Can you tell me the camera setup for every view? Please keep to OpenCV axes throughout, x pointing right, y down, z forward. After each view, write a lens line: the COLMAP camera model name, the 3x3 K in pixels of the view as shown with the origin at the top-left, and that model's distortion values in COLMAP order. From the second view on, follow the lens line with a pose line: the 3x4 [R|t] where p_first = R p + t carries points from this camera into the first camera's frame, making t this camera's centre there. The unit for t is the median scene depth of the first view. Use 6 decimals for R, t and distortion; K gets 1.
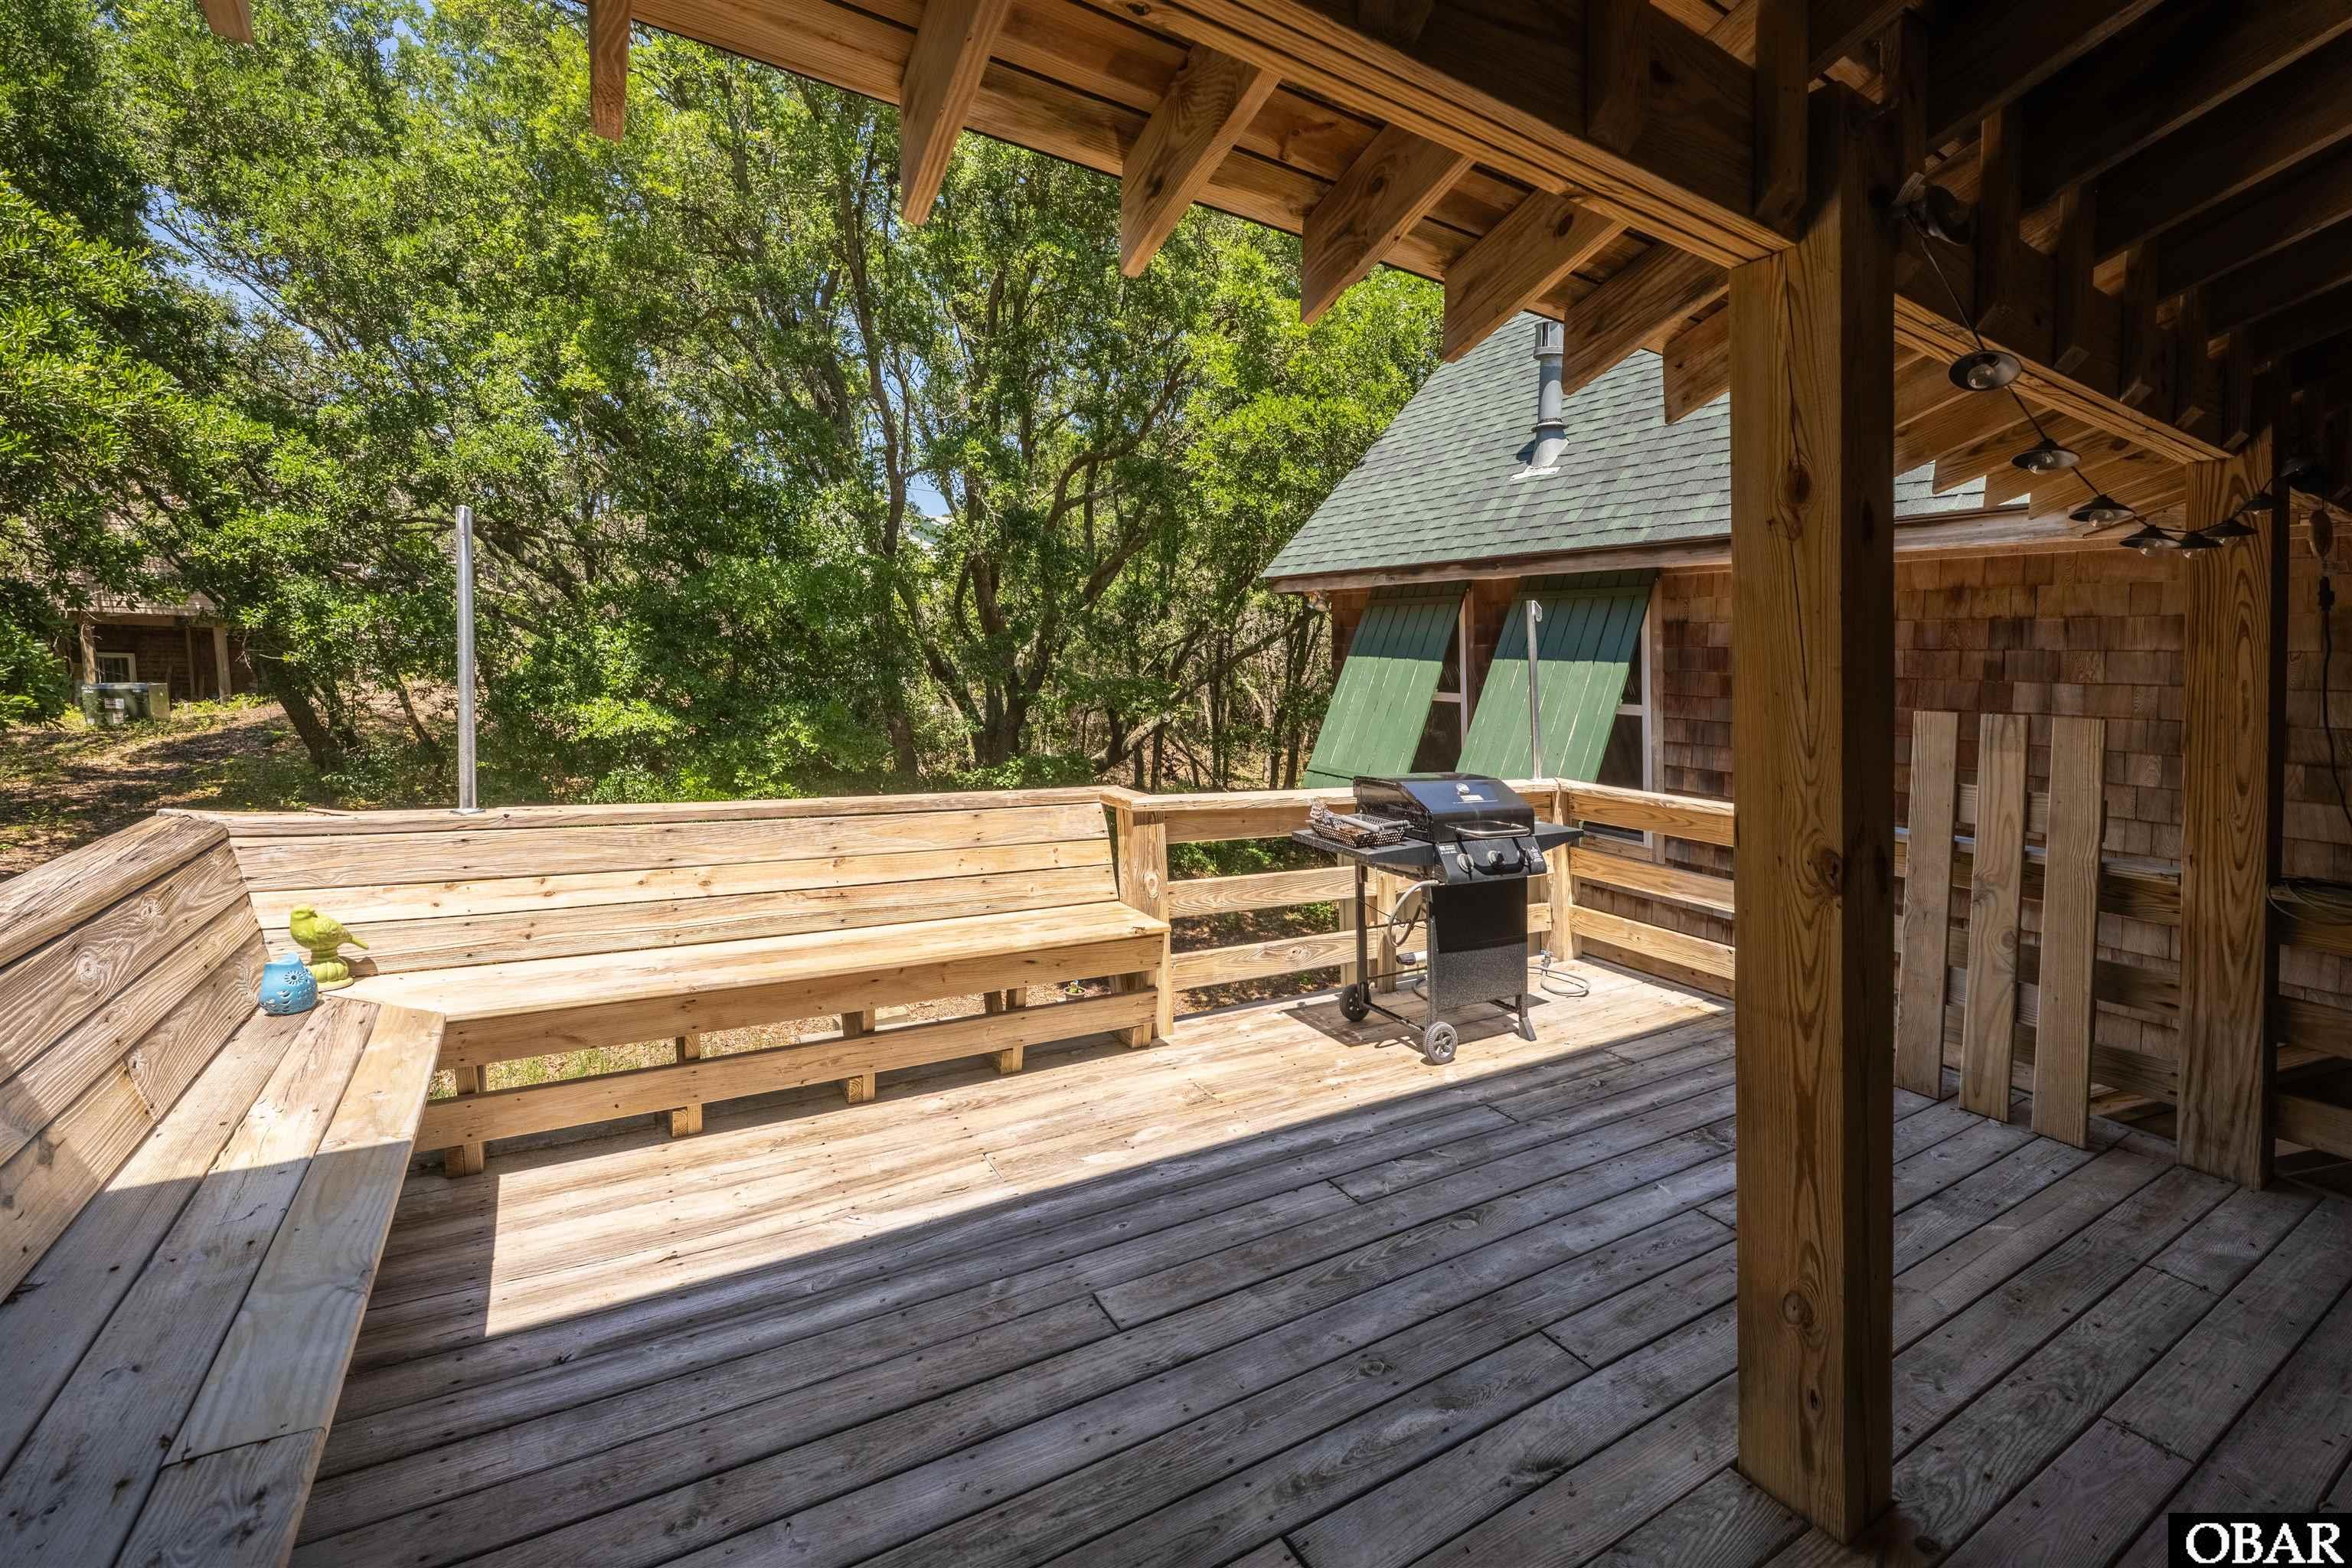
lens RADIAL K [[974.4, 0, 1174.2], [0, 974.4, 788.8], [0, 0, 1]] dist [-0.004494, 0.000087]
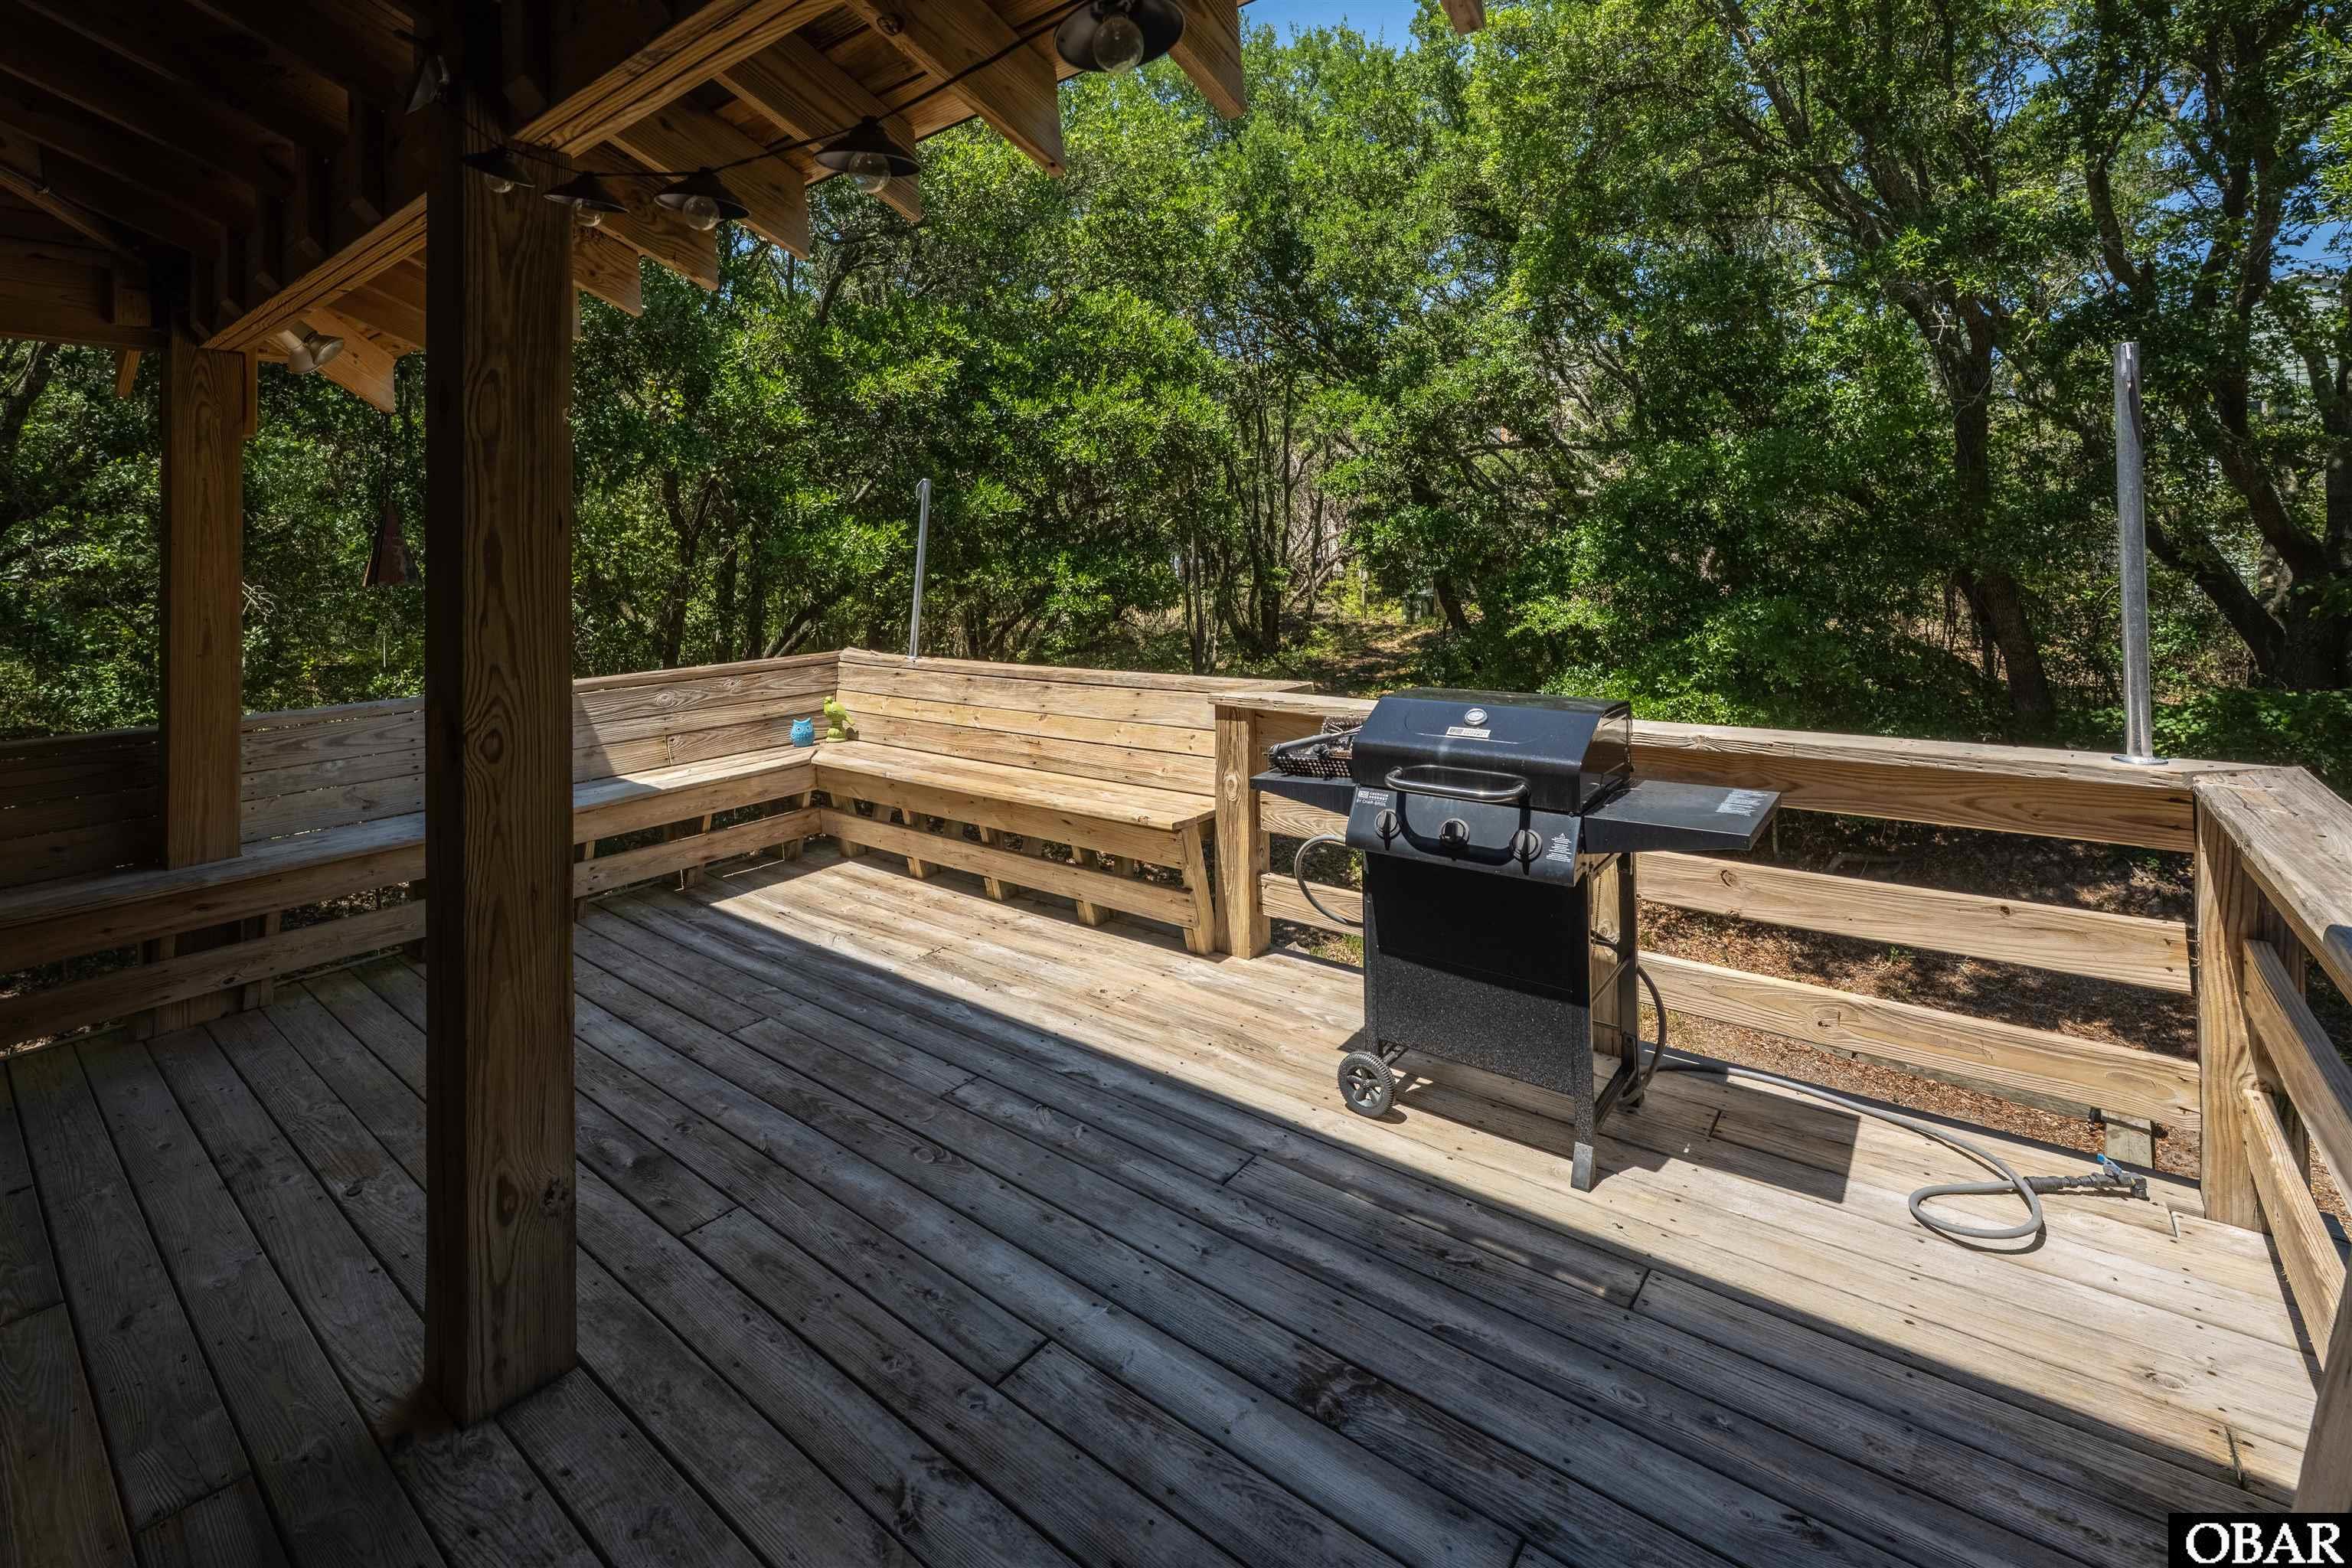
lens RADIAL K [[1057.1, 0, 1171.8], [0, 1057.1, 784.4], [0, 0, 1]] dist [-0.000142, -0.000102]
pose [[0.335387, 0.153614, -0.929472, 0.907350], [-0.080104, 0.987693, 0.134332, -0.033331], [0.938669, 0.029401, 0.343565, 0.634545]]
